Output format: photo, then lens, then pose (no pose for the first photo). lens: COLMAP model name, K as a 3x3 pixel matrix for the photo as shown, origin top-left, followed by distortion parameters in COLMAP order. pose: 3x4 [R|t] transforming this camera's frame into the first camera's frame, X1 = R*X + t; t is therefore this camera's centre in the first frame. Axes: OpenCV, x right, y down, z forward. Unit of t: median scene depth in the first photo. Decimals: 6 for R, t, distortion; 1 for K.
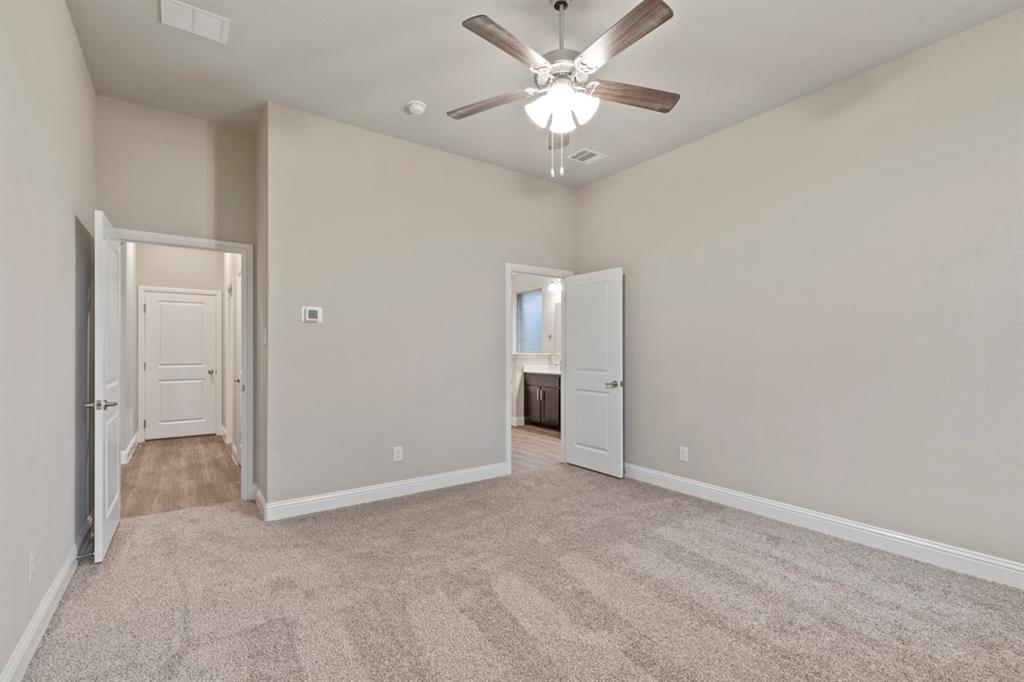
lens RADIAL K [[458.3, 0, 518.2], [0, 458.3, 344.9], [0, 0, 1]] dist [0.005646, -0.001406]
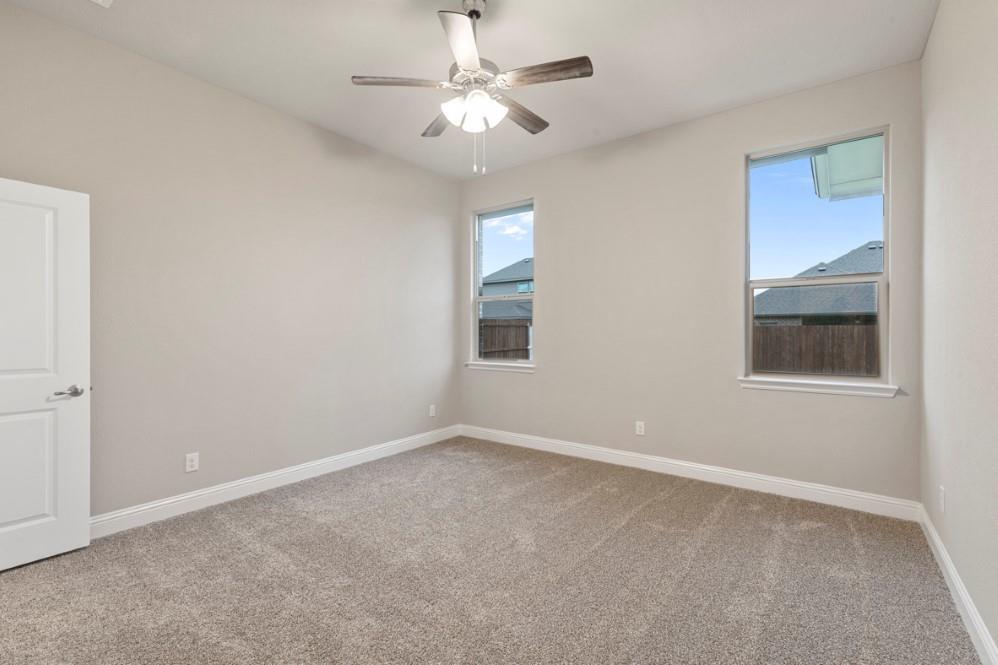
lens RADIAL K [[446.7, 0, 499.5], [0, 446.7, 330.4], [0, 0, 1]] dist [0.005646, -0.001406]
pose [[-0.282773, -0.002140, 0.959184, -0.539356], [-0.011059, 0.999938, -0.001029, 0.002680], [-0.959123, -0.010899, -0.282779, 0.711065]]
